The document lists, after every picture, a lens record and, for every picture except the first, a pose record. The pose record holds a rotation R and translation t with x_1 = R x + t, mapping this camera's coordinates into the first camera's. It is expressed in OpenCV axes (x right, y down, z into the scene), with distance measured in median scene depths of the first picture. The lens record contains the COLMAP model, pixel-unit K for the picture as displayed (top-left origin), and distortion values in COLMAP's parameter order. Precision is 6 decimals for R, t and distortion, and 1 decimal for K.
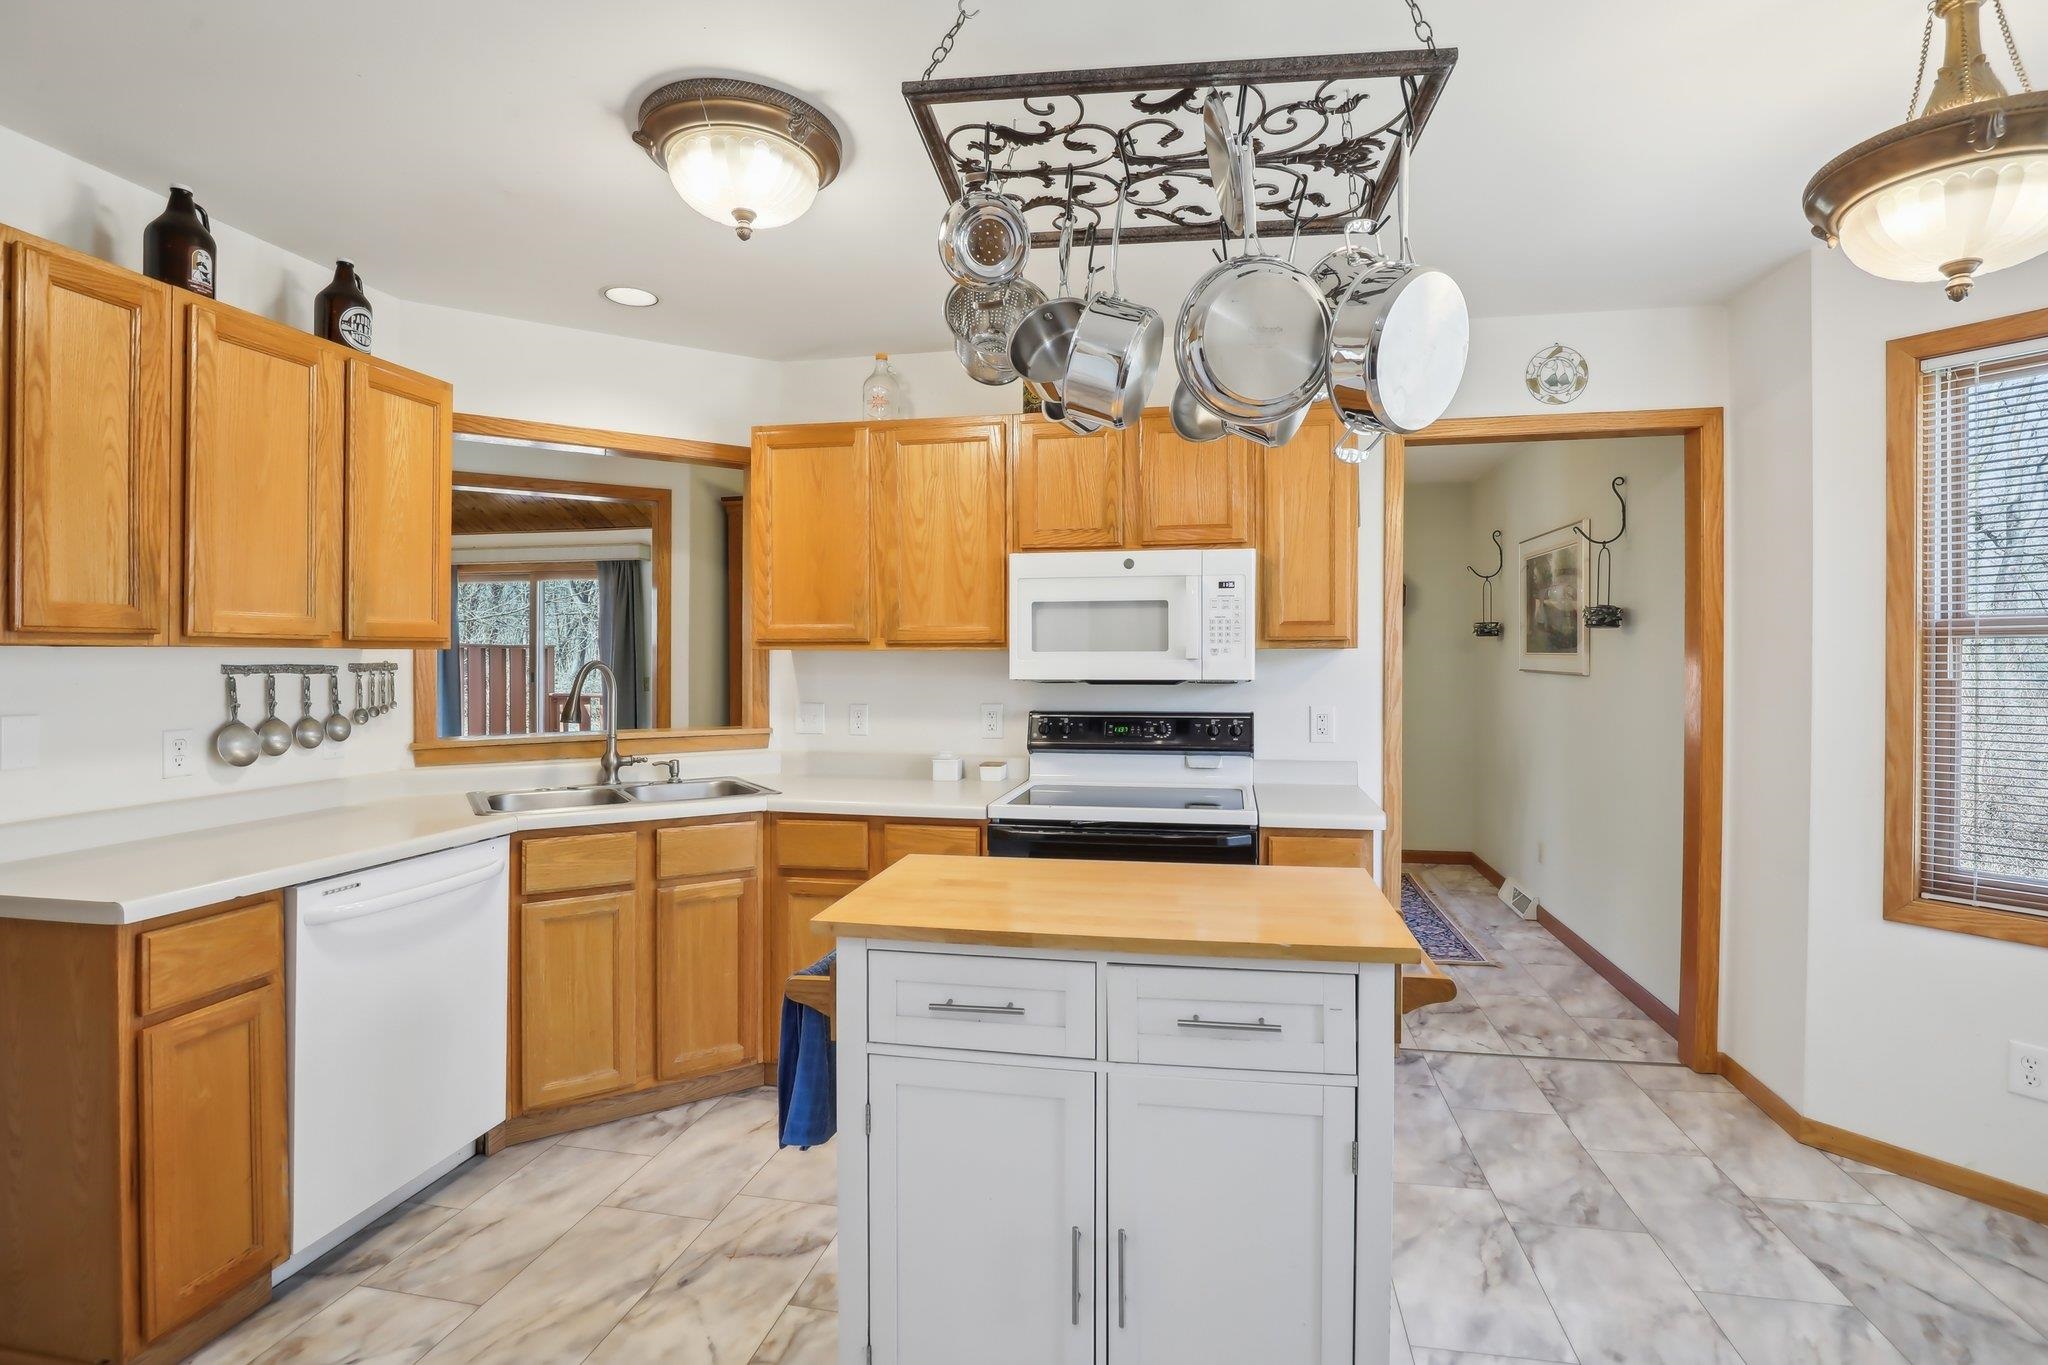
lens RADIAL K [[946.9, 0, 1034.9], [0, 946.9, 675.3], [0, 0, 1]] dist [-0.040596, 0.000446]
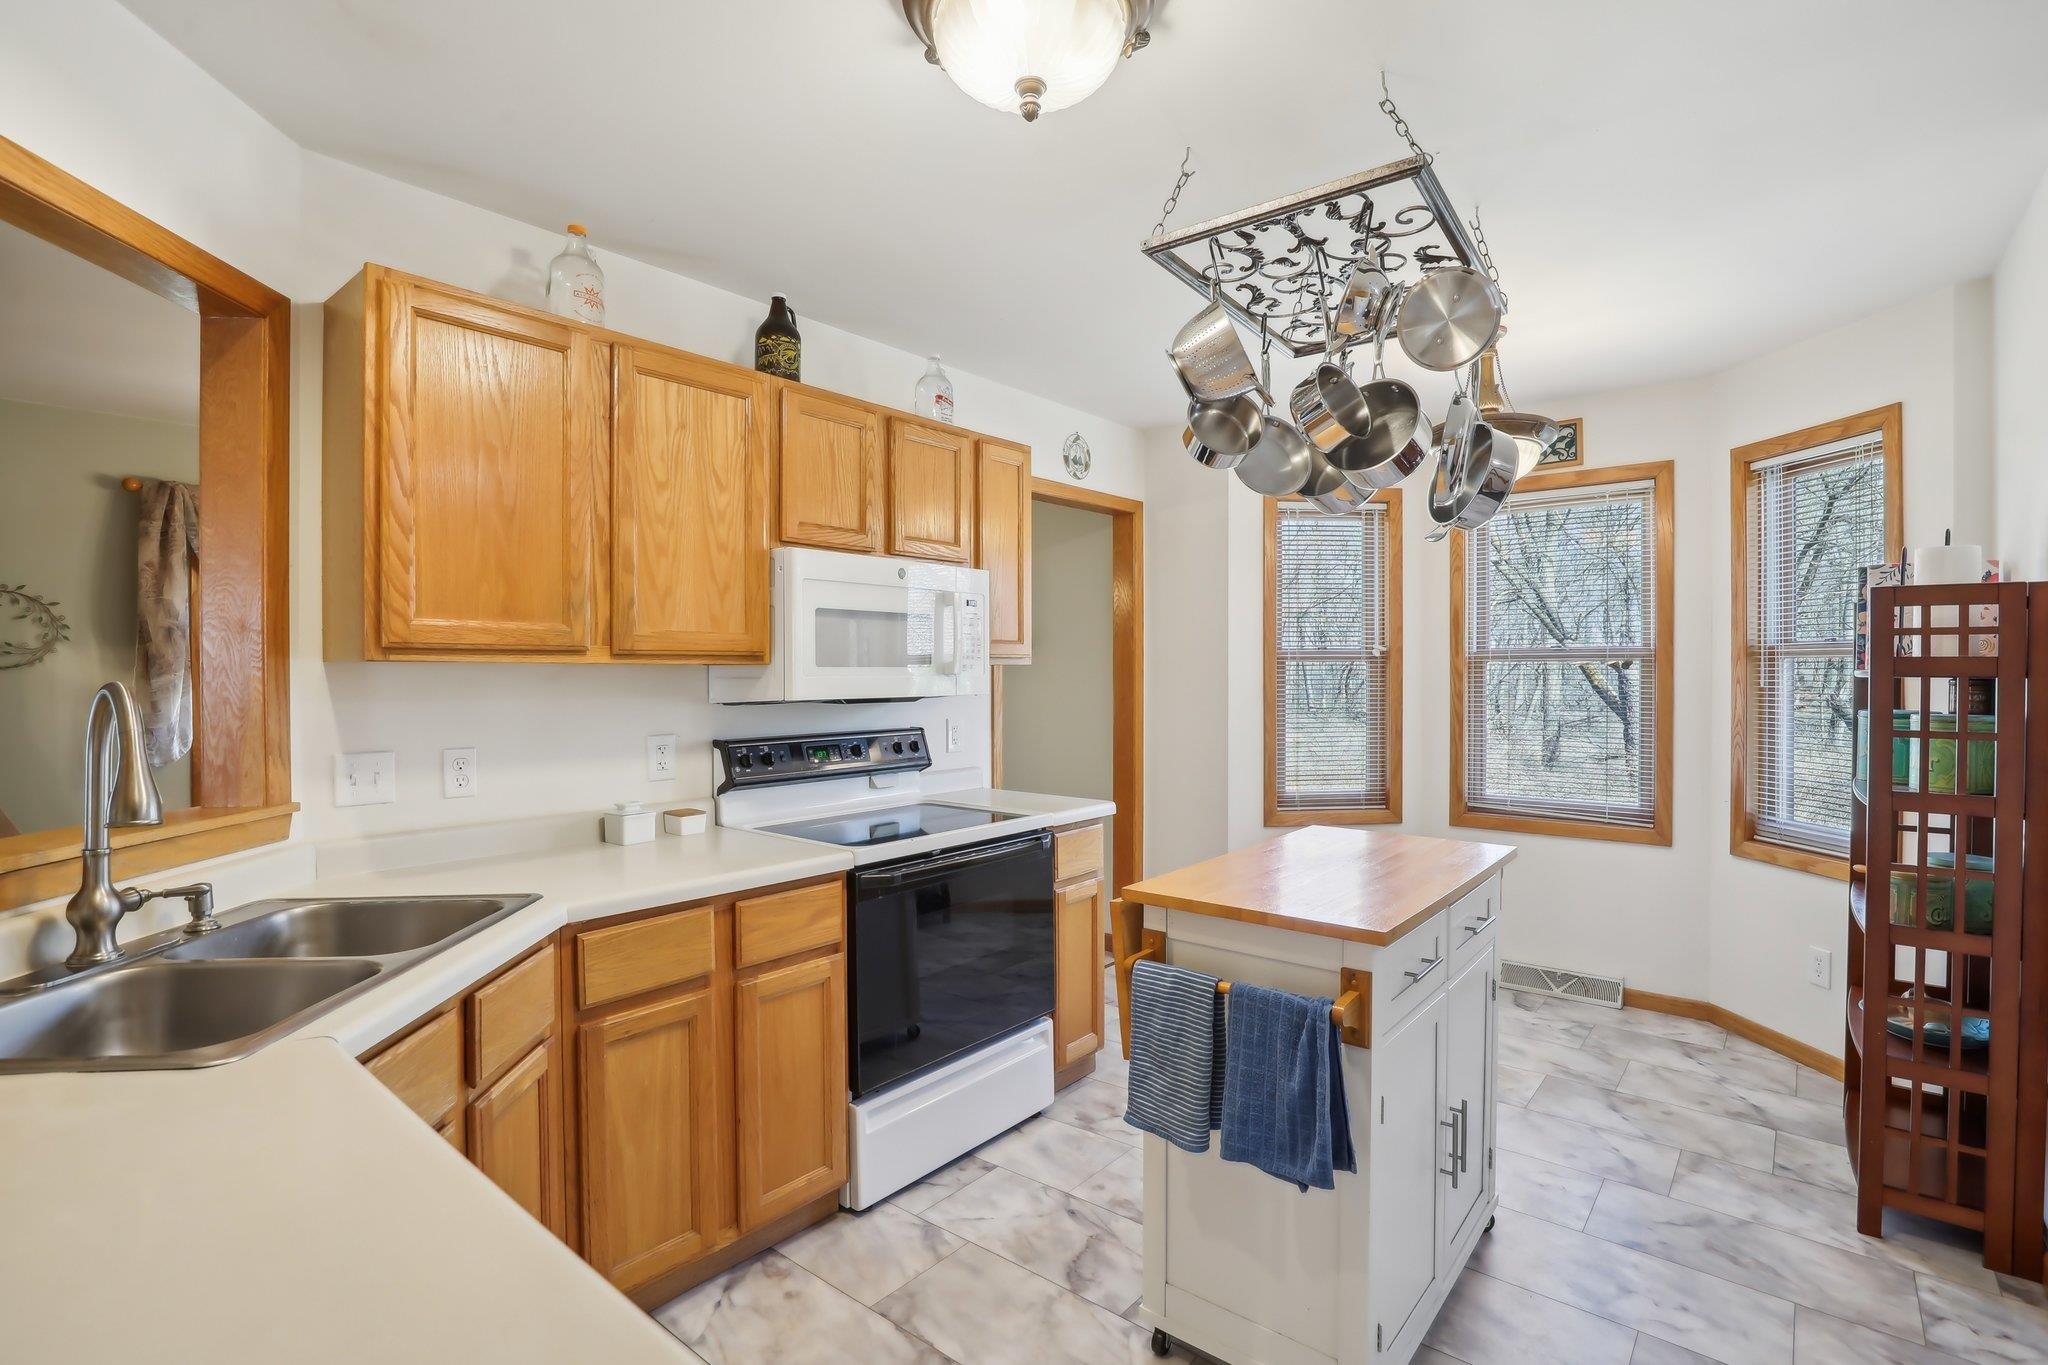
lens RADIAL K [[946.9, 0, 1034.9], [0, 946.9, 675.3], [0, 0, 1]] dist [-0.040596, 0.000446]
pose [[0.486718, -0.003052, 0.873554, -0.659870], [0.018638, 0.999803, -0.006892, -0.008133], [-0.873360, 0.019636, 0.486679, 0.433883]]
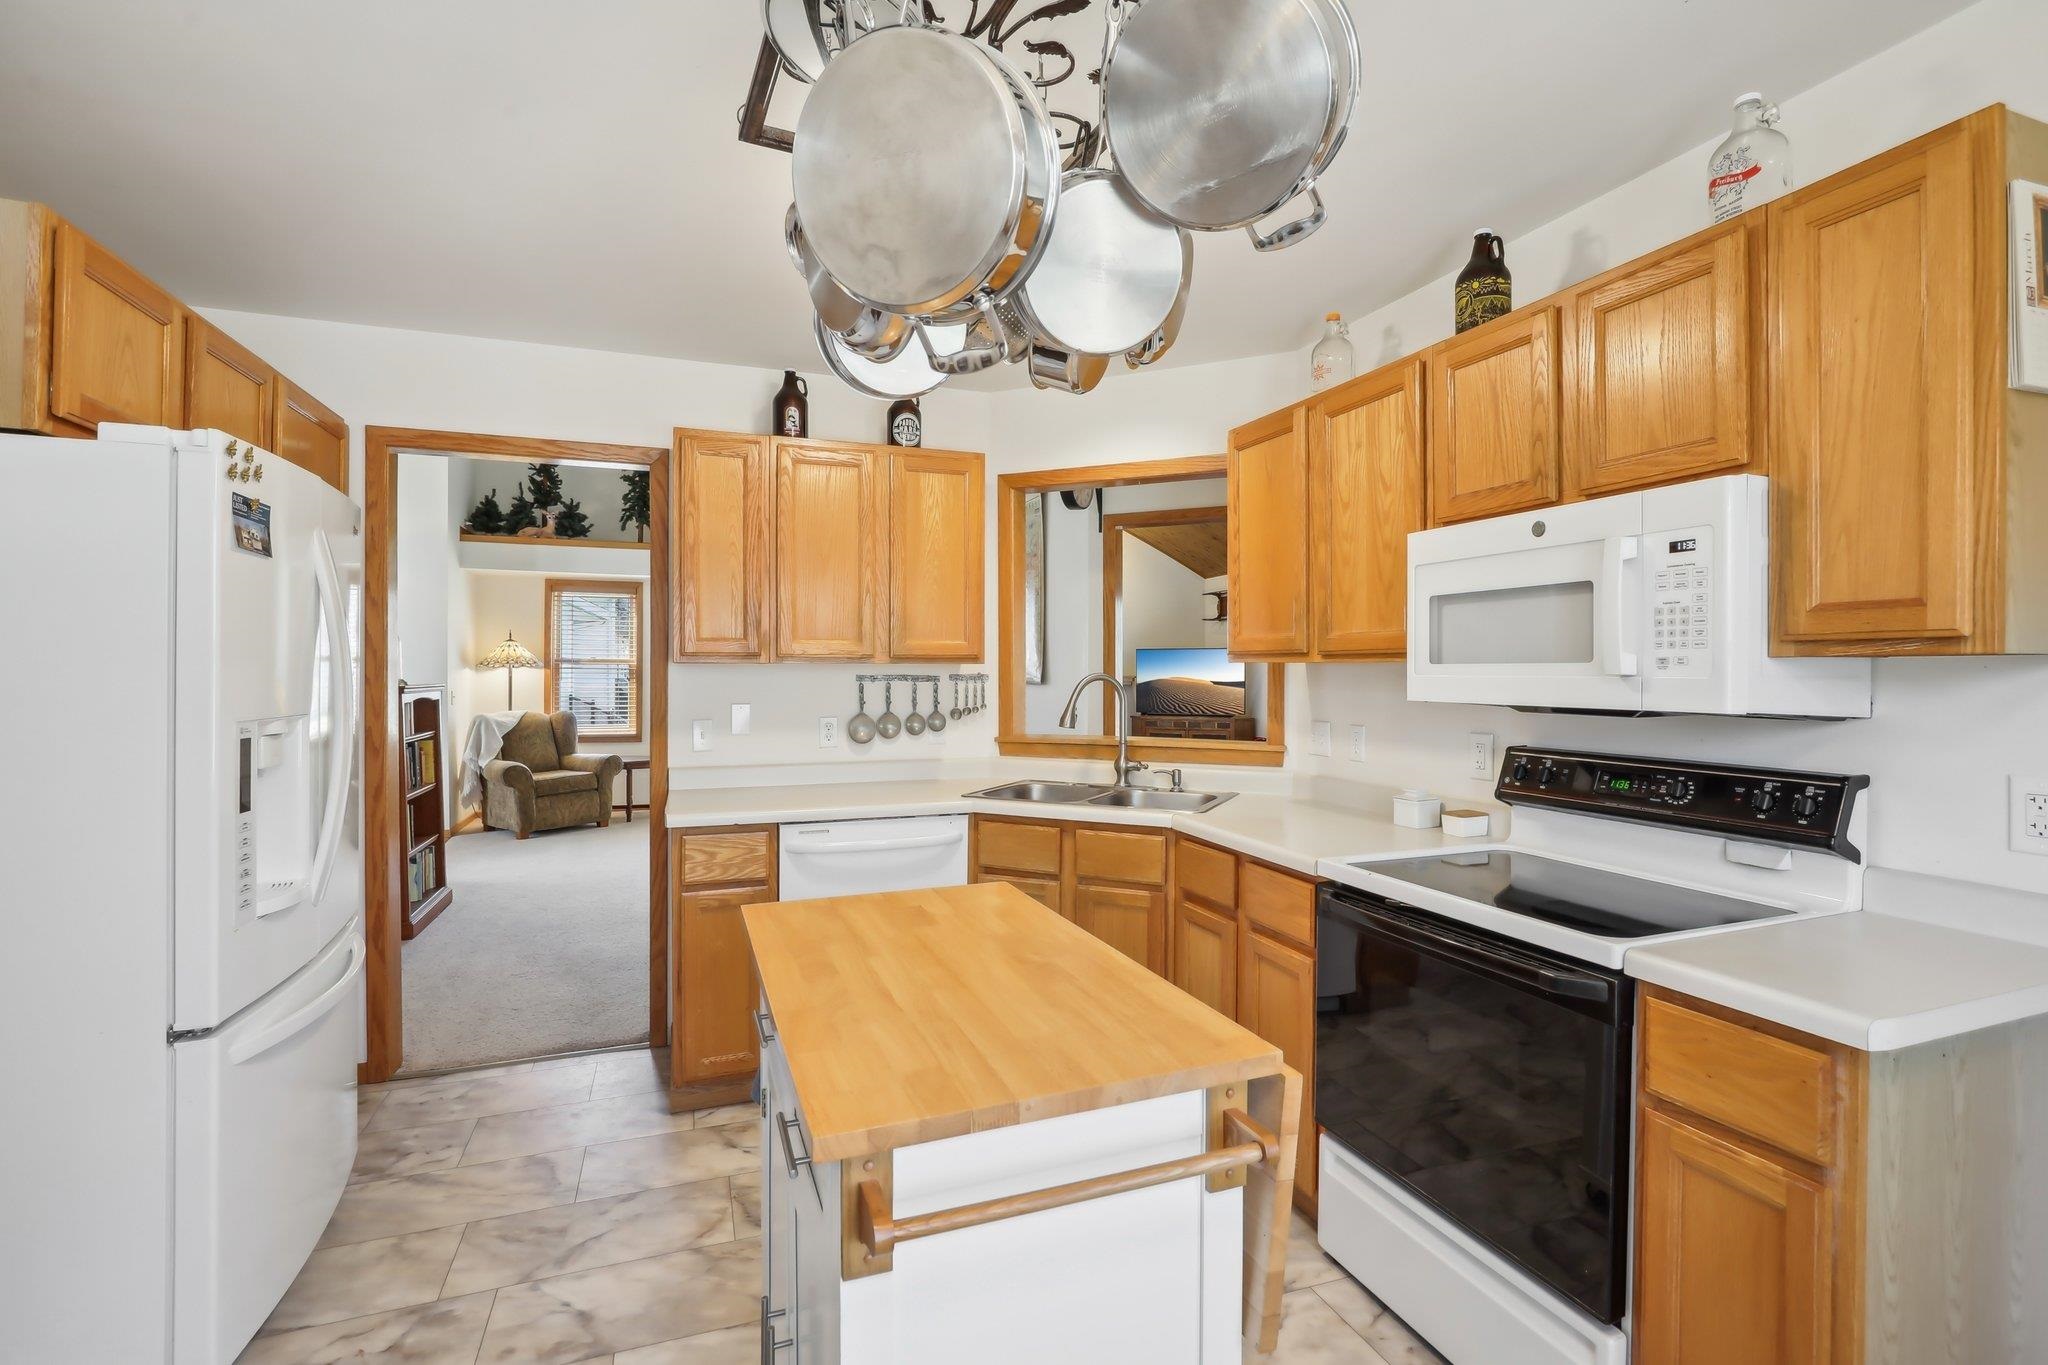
lens RADIAL K [[946.9, 0, 1034.9], [0, 946.9, 675.3], [0, 0, 1]] dist [-0.040596, 0.000446]
pose [[0.515616, 0.006407, -0.856796, 0.476350], [-0.015574, 0.999877, -0.001895, -0.010374], [0.856678, 0.014321, 0.515652, 0.374091]]
